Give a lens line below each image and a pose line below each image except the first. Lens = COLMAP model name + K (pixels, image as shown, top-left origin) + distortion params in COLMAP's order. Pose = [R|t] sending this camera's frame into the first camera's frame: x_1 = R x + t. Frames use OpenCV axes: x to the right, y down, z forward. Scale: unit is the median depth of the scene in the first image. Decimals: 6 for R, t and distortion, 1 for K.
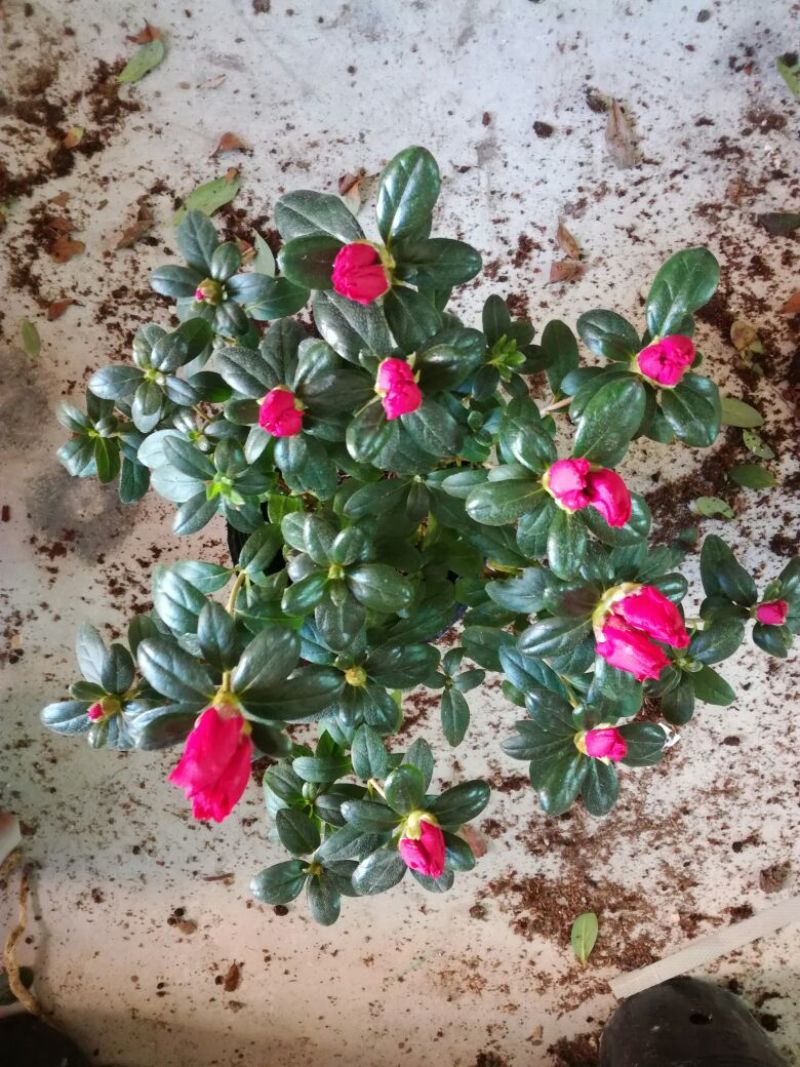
lens RADIAL K [[878.8, 0, 400.0], [0, 878.8, 533.5], [0, 0, 1]] dist [0.089111, -0.176367]
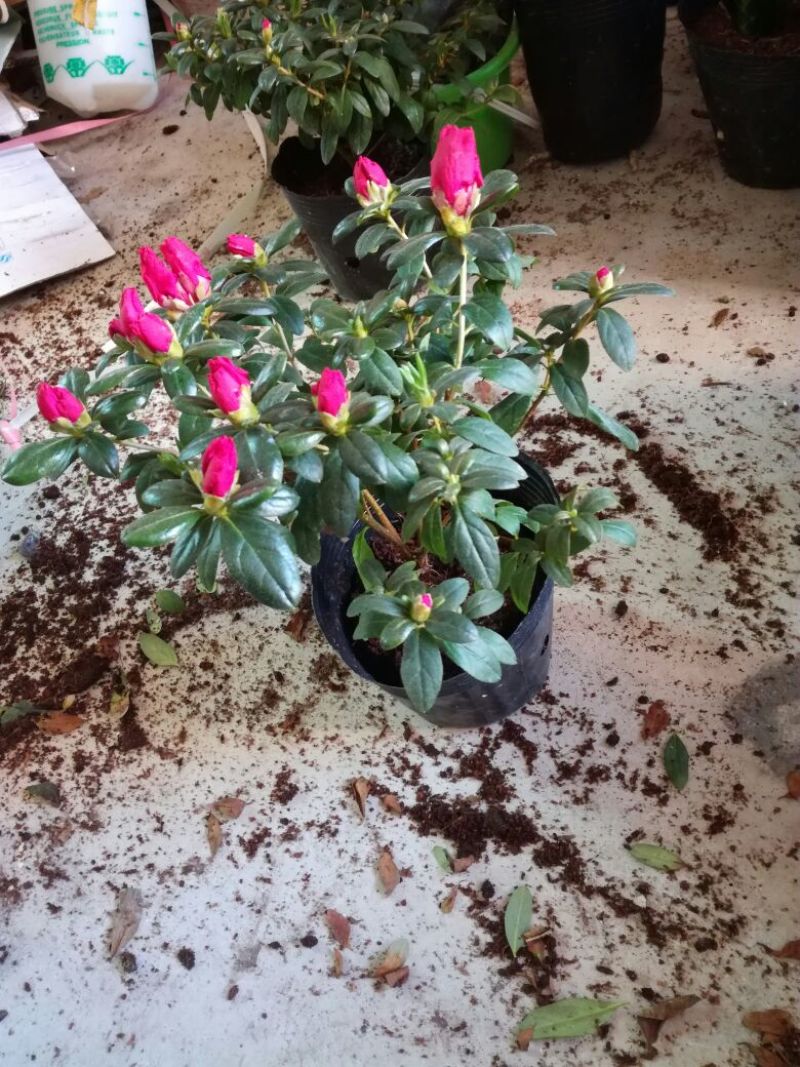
lens RADIAL K [[878.8, 0, 400.0], [0, 878.8, 533.5], [0, 0, 1]] dist [0.089111, -0.176367]
pose [[-0.897876, -0.119370, 0.423756, -0.375962], [0.308468, -0.857339, 0.412089, -0.381381], [0.314112, 0.500720, 0.806606, 0.093851]]
